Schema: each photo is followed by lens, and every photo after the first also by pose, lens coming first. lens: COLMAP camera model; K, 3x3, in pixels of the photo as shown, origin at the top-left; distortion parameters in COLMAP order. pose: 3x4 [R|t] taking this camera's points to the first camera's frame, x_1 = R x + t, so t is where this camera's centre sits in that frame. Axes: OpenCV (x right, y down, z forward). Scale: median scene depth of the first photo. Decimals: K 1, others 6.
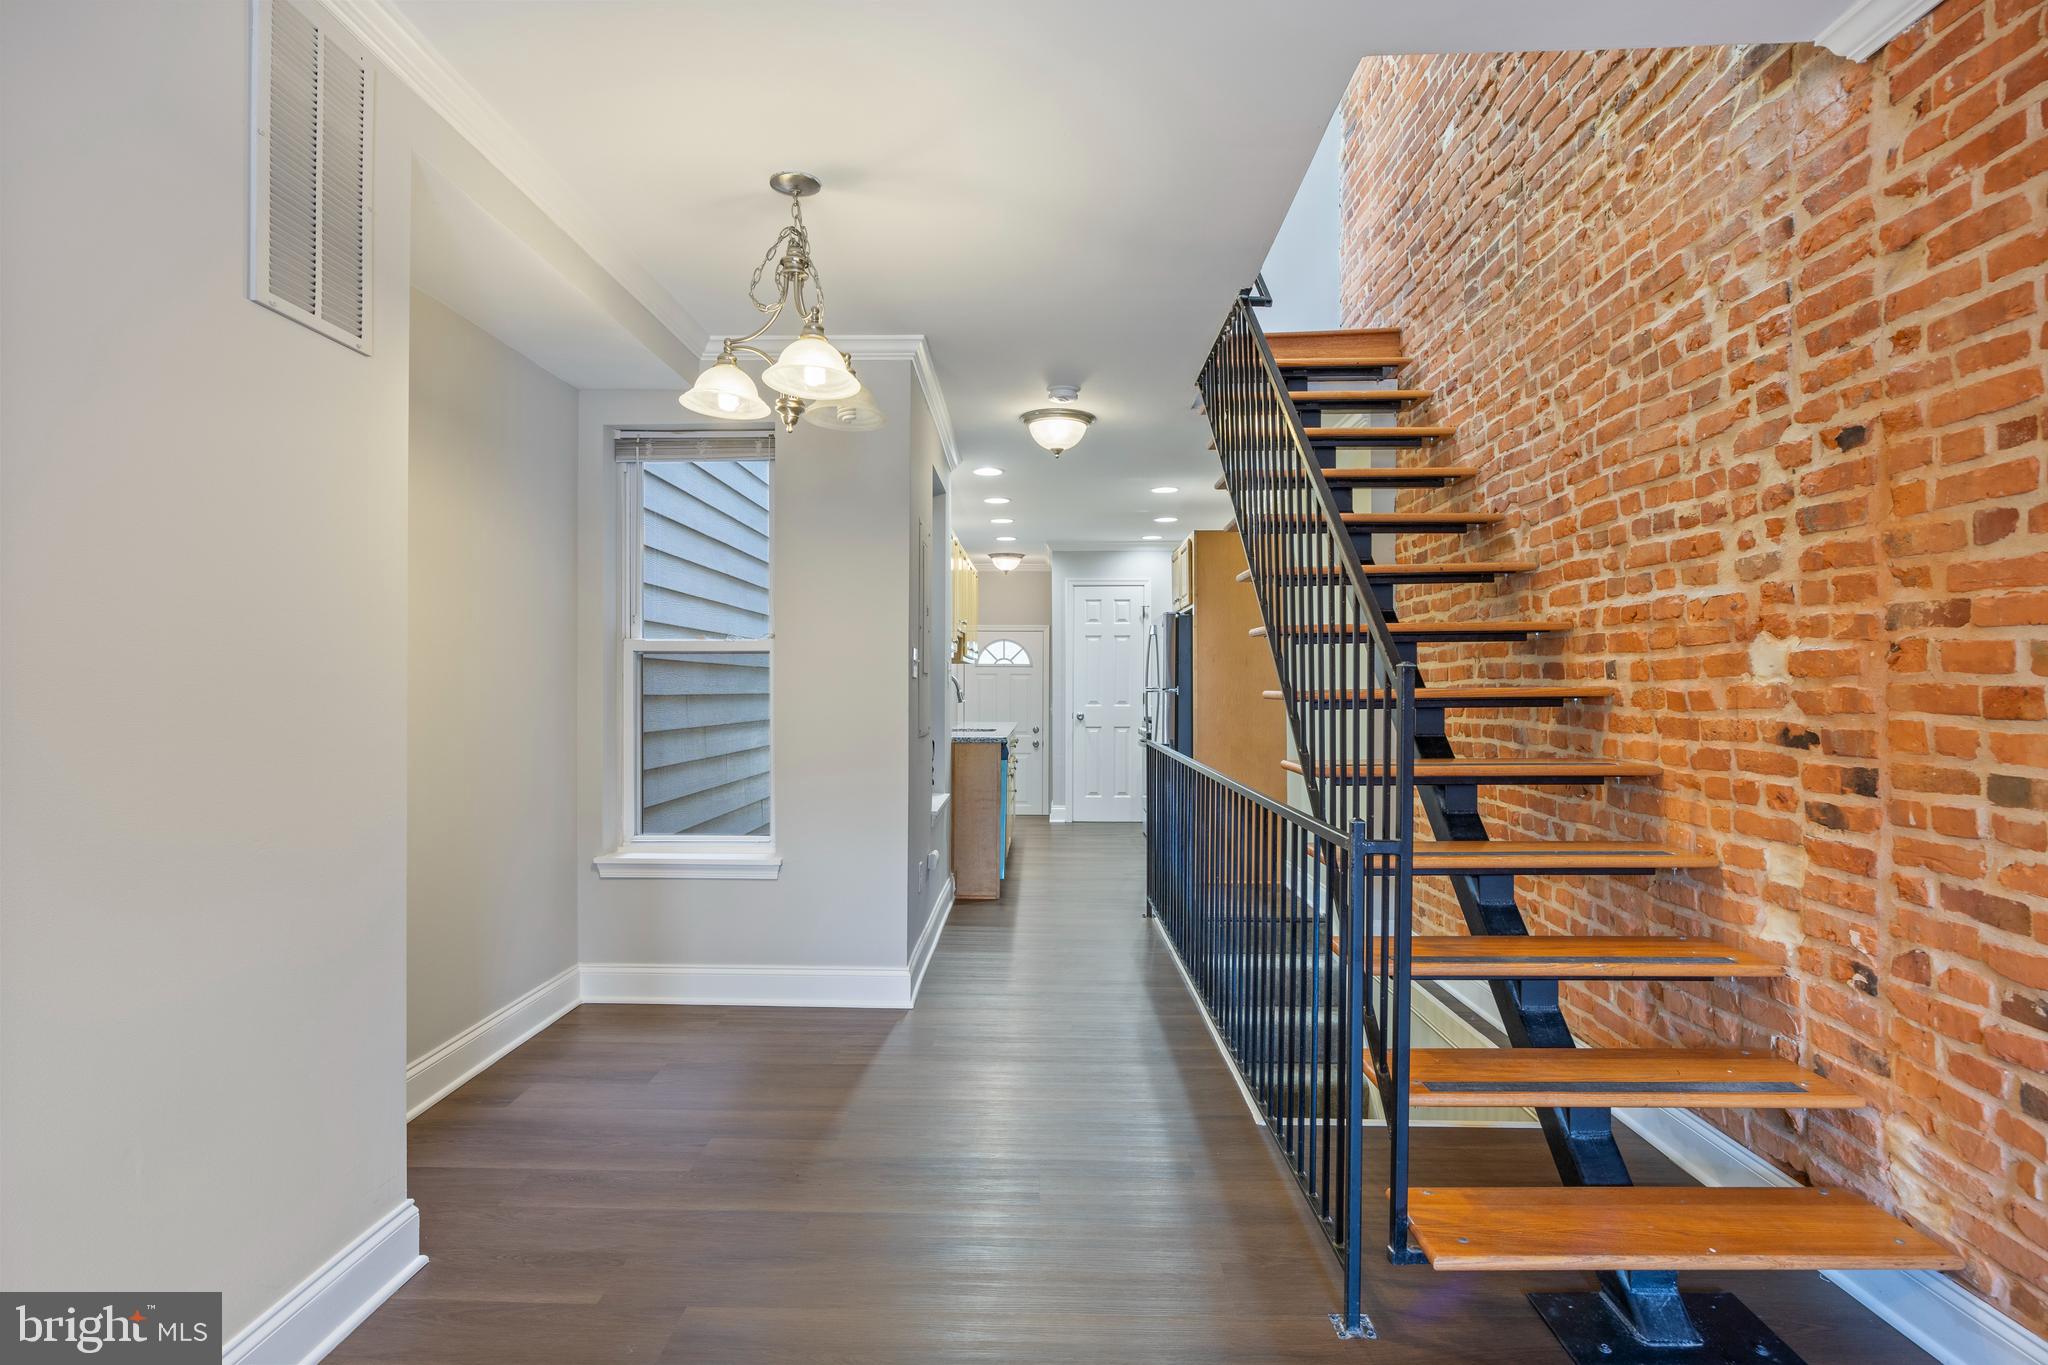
lens RADIAL K [[1074.6, 0, 1027.5], [0, 1074.6, 690.0], [0, 0, 1]] dist [-0.001924, -0.000786]
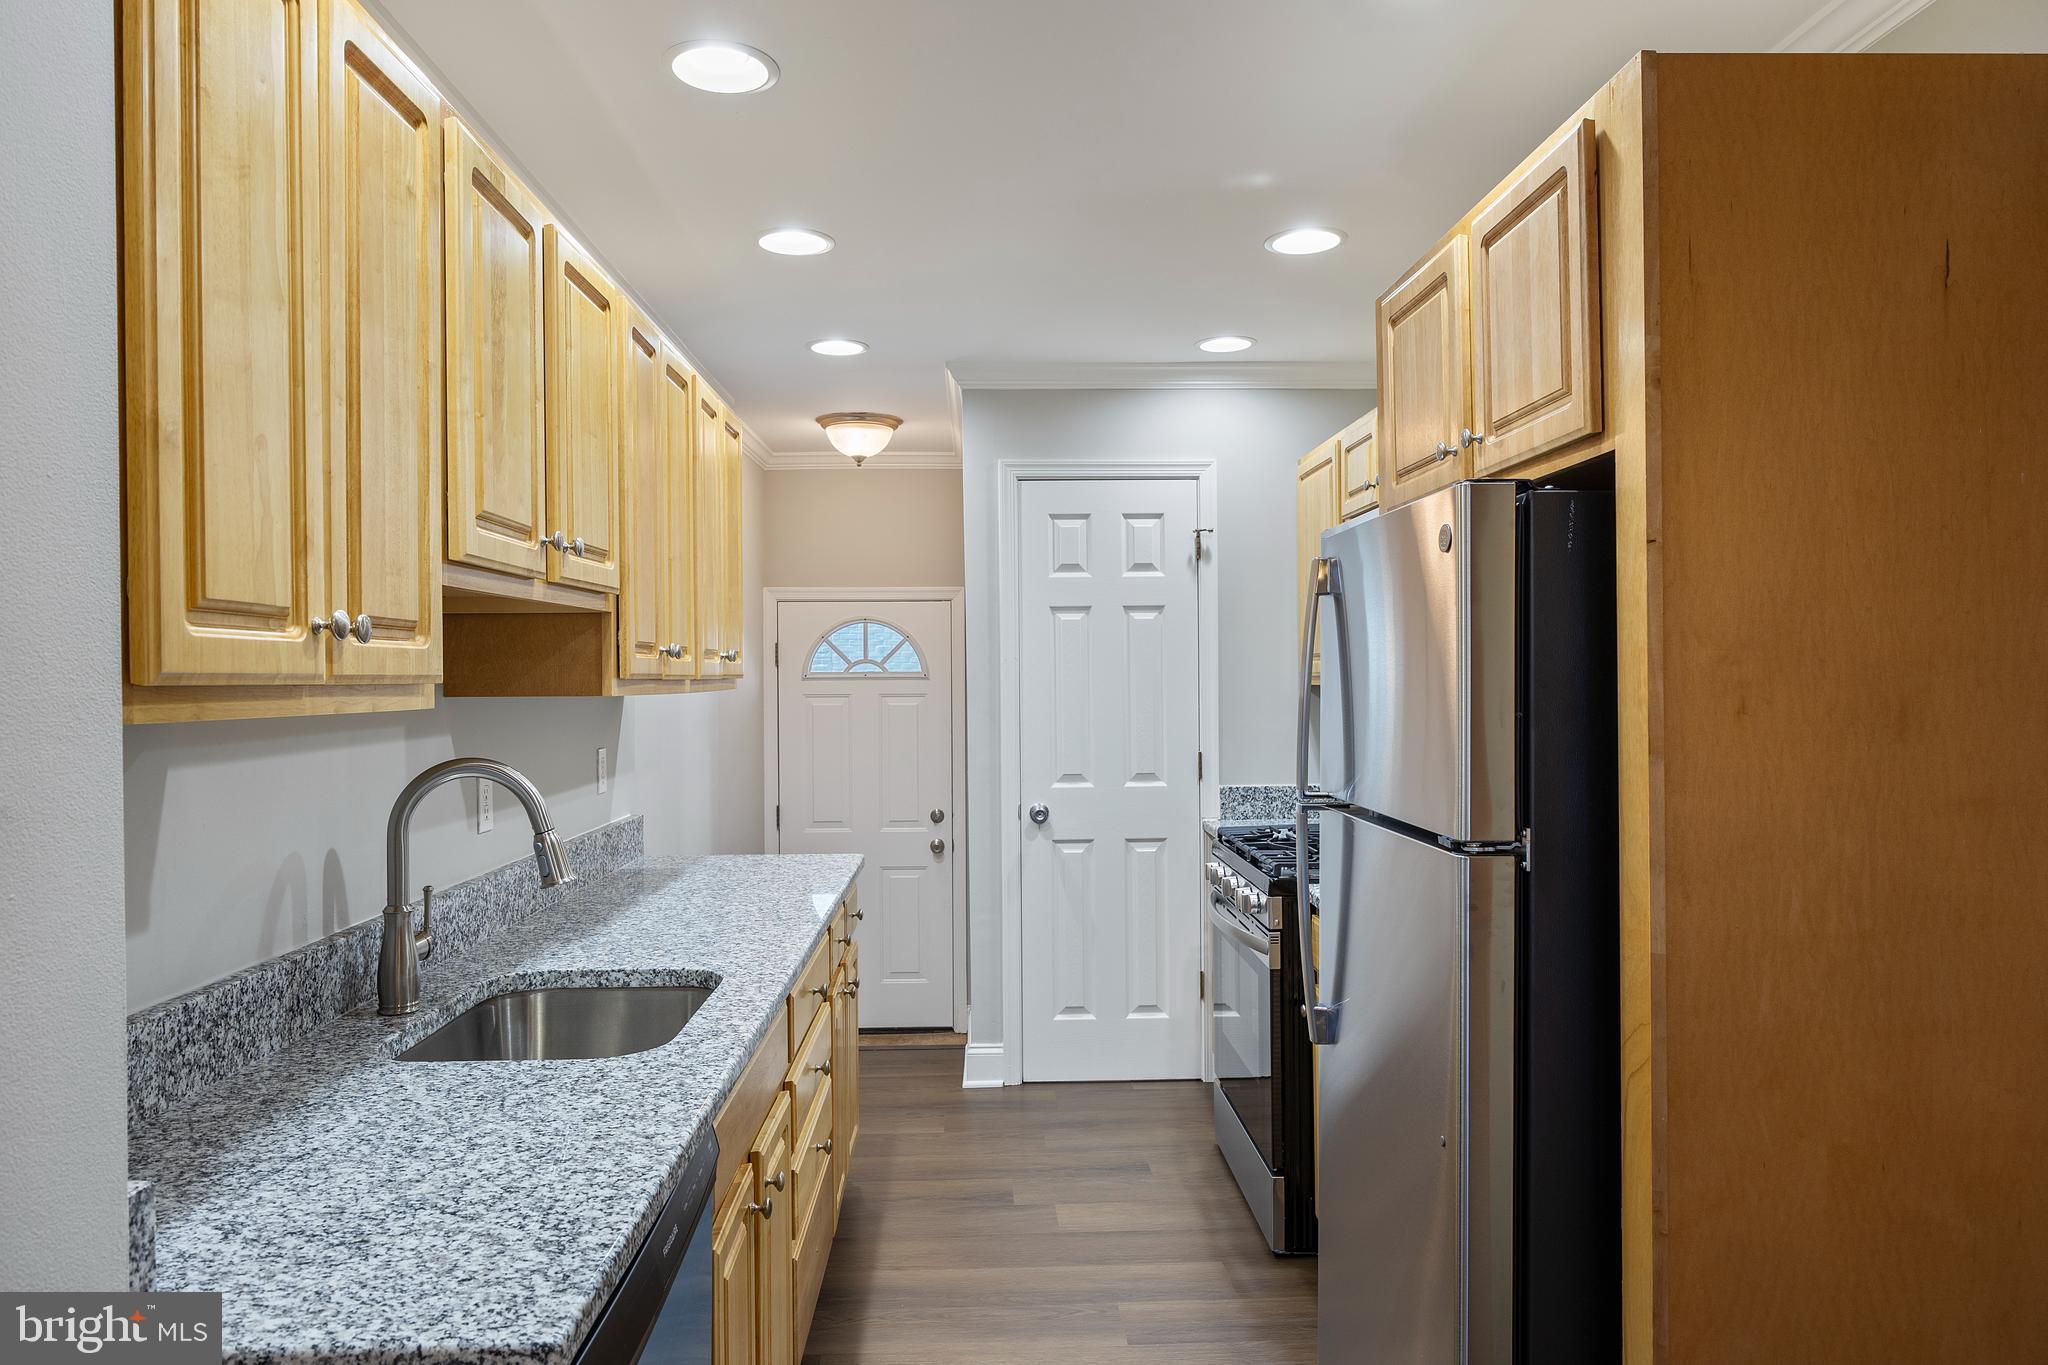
lens RADIAL K [[1304.1, 0, 1024.0], [0, 1304.1, 682.5], [0, 0, 1]] dist [0.000667, 0.000035]
pose [[0.998502, -0.011916, 0.053399, 0.050869], [0.011929, 0.999929, 0.000064, -0.063270], [-0.053396, 0.000573, 0.998573, 1.434814]]
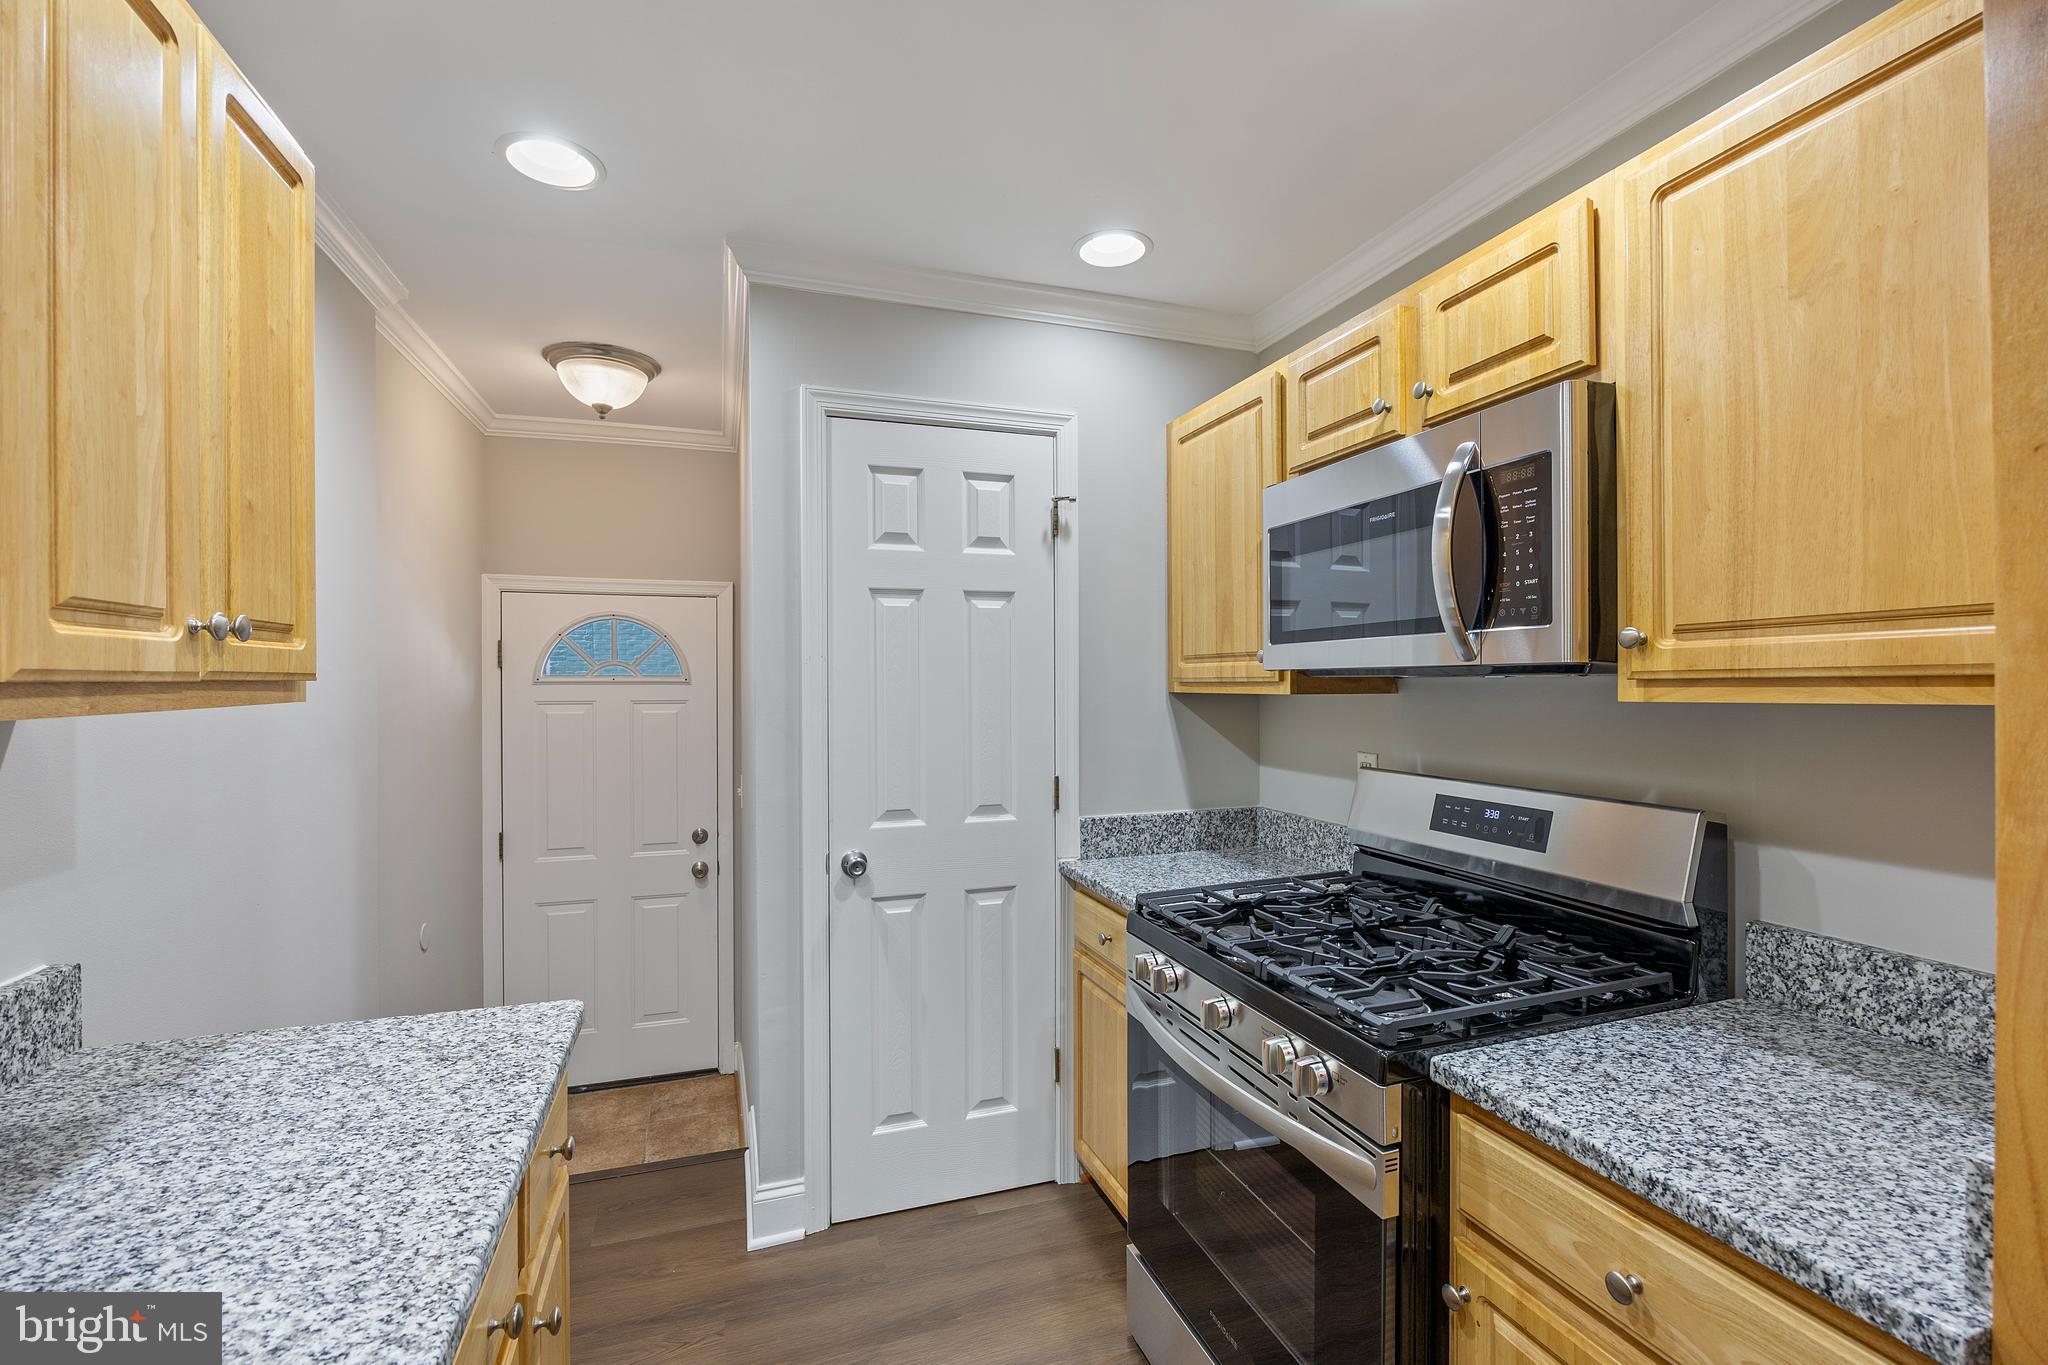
lens RADIAL K [[903.0, 0, 1024.5], [0, 903.0, 687.0], [0, 0, 1]] dist [-0.007931, -0.000052]
pose [[0.940934, -0.008753, 0.338477, 0.026911], [0.008276, 0.999962, 0.002852, -0.065349], [-0.338489, 0.000118, 0.940970, 2.051309]]
